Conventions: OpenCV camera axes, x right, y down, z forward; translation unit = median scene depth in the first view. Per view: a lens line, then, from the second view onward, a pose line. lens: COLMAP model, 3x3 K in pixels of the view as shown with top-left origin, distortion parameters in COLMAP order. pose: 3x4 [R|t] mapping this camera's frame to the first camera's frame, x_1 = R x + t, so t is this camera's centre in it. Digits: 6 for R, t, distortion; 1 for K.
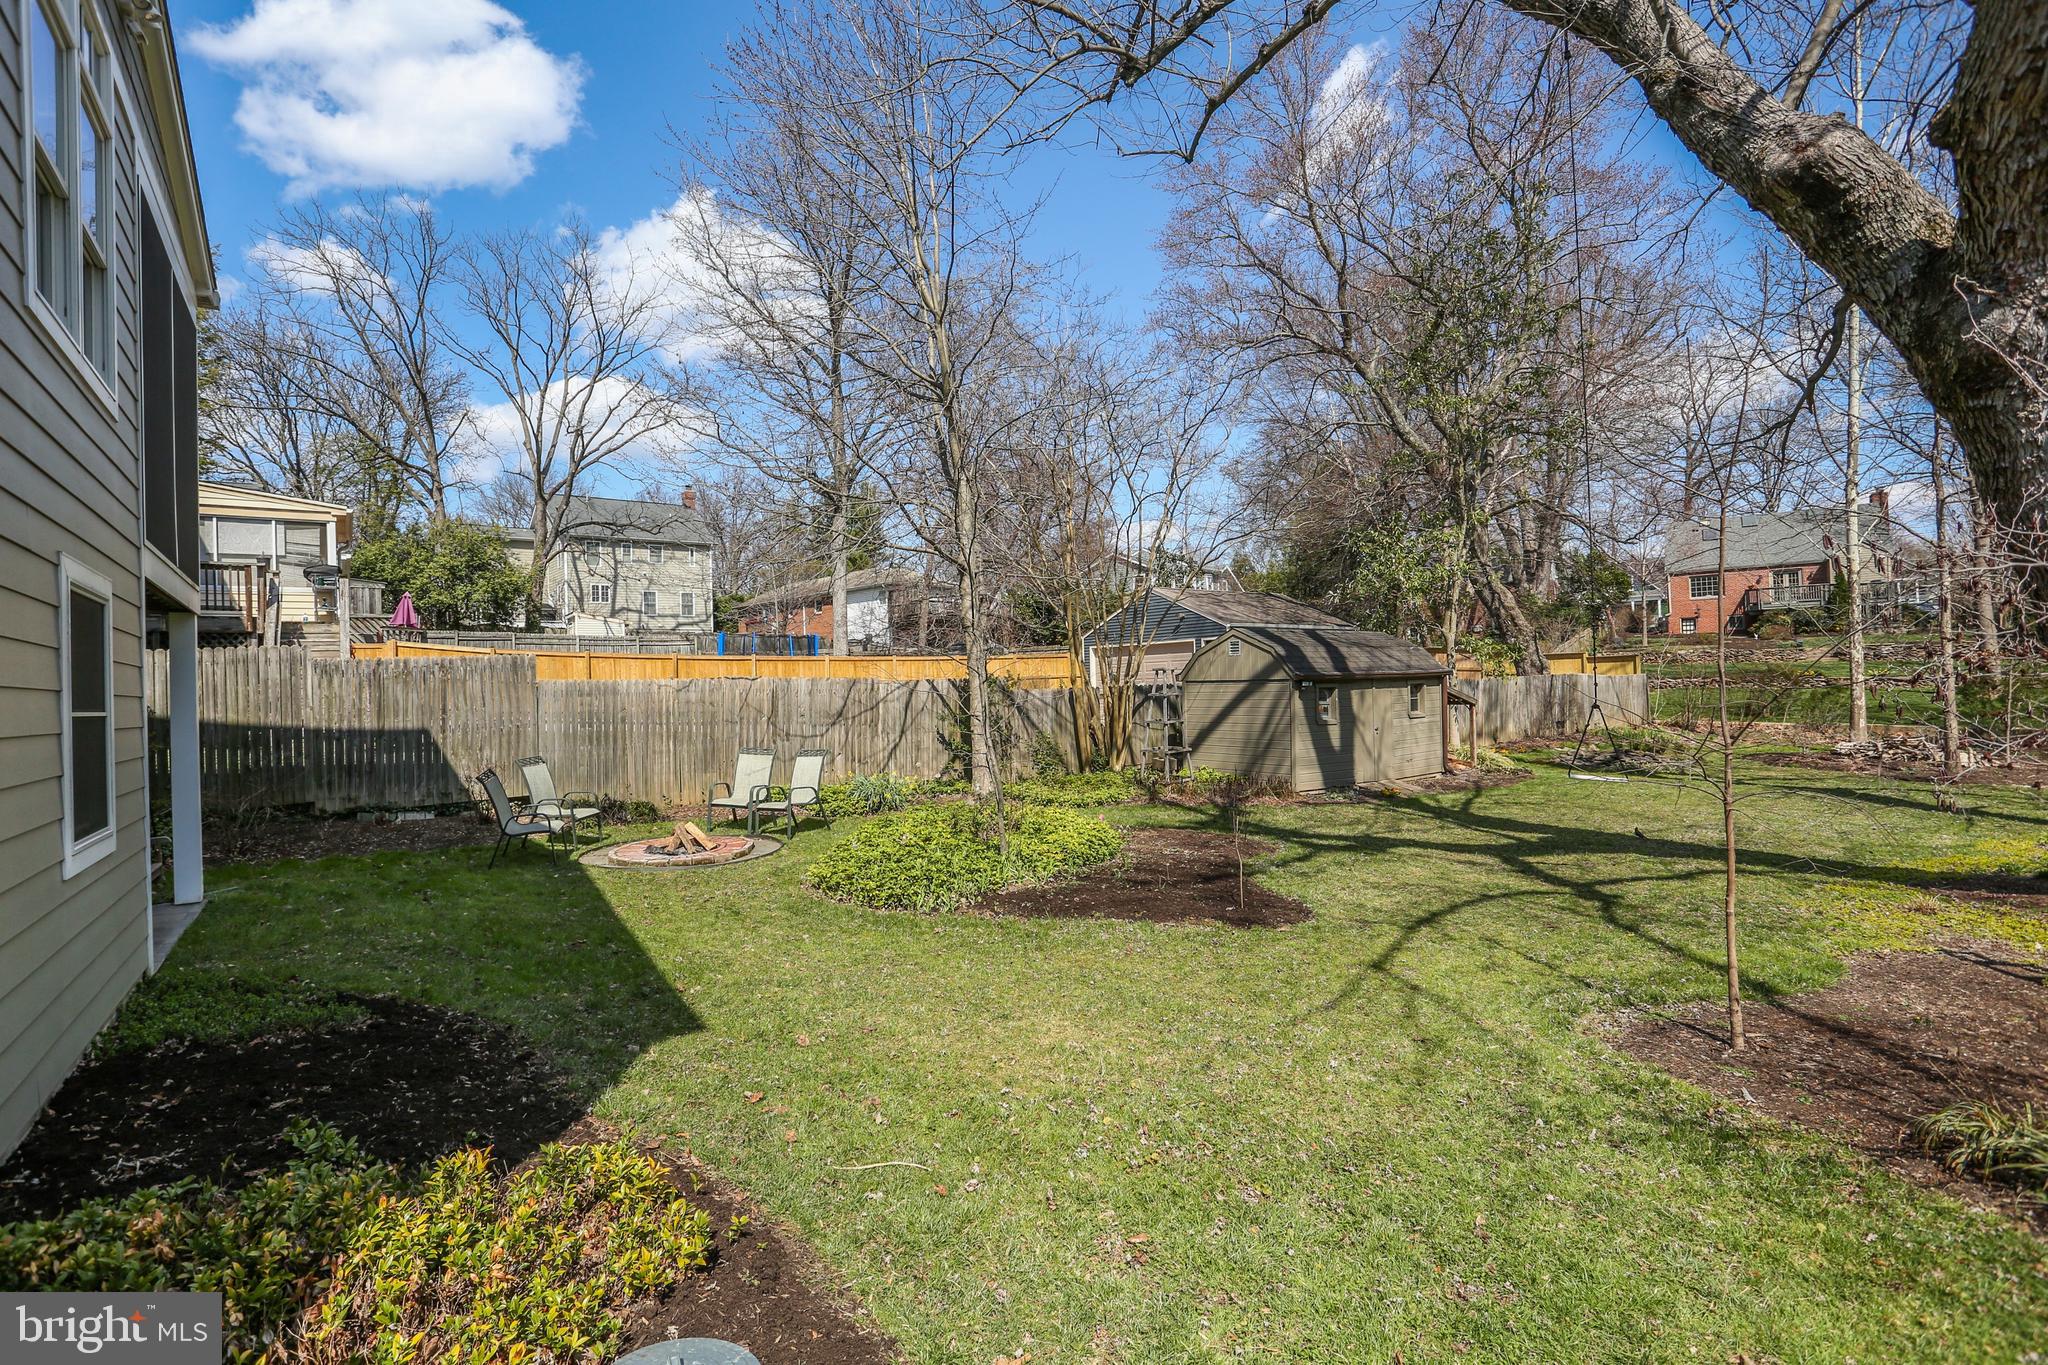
lens RADIAL K [[1028.6, 0, 1024.0], [0, 1028.6, 682.5], [0, 0, 1]] dist [-0.000071, 0.000428]
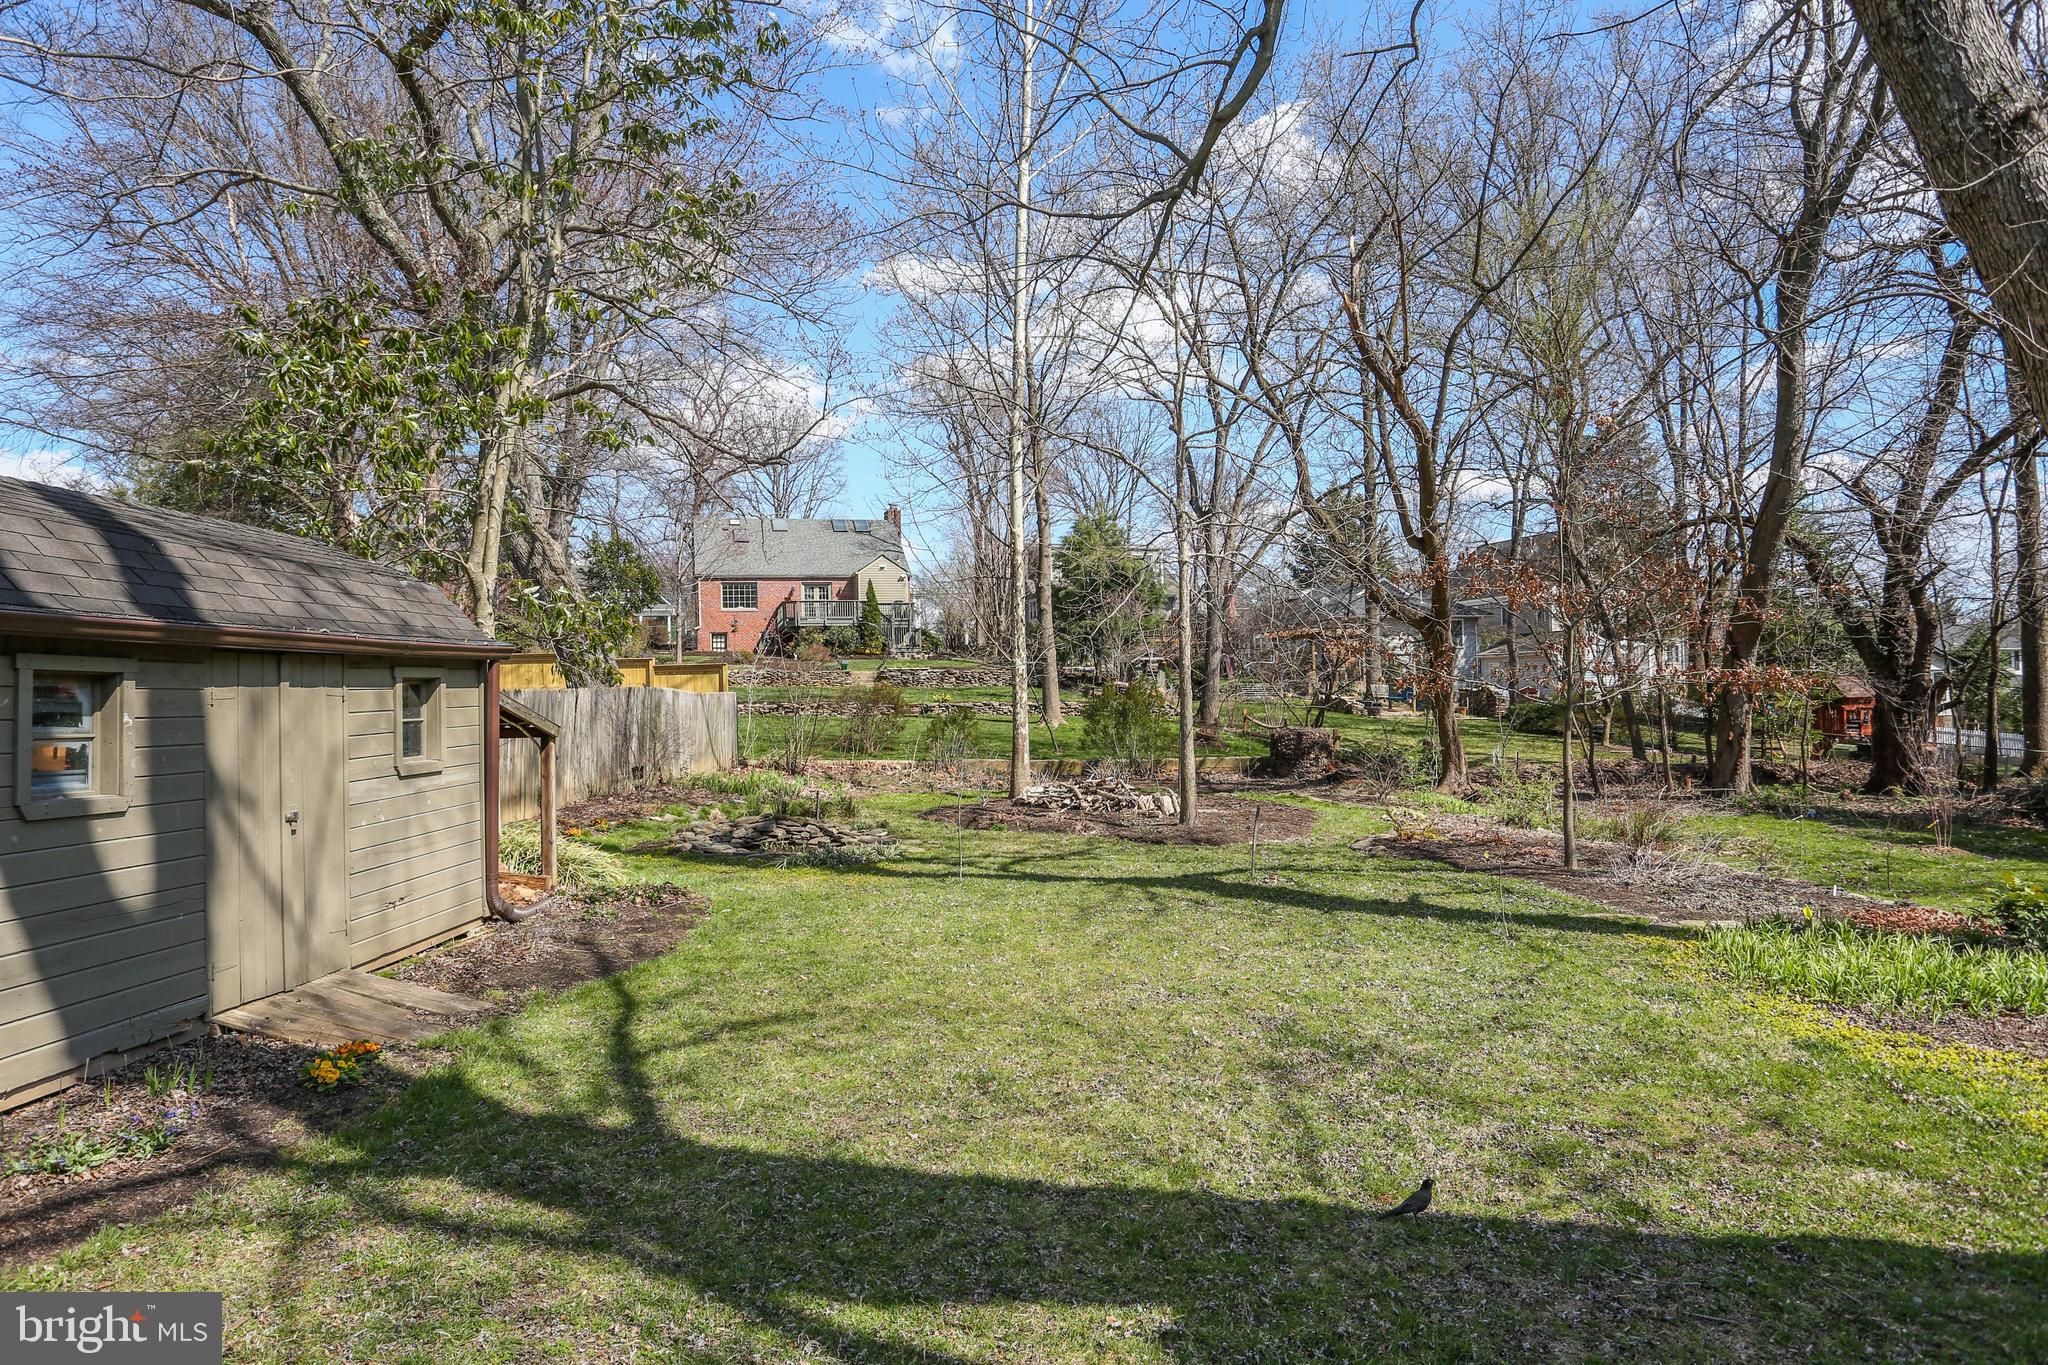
lens RADIAL K [[1062.3, 0, 950.9], [0, 1062.3, 689.3], [0, 0, 1]] dist [-0.049261, 0.000847]
pose [[0.633764, 0.025163, 0.773117, 0.118846], [-0.001906, 0.999519, -0.030969, 0.008512], [-0.773524, 0.018153, 0.633507, 0.343420]]
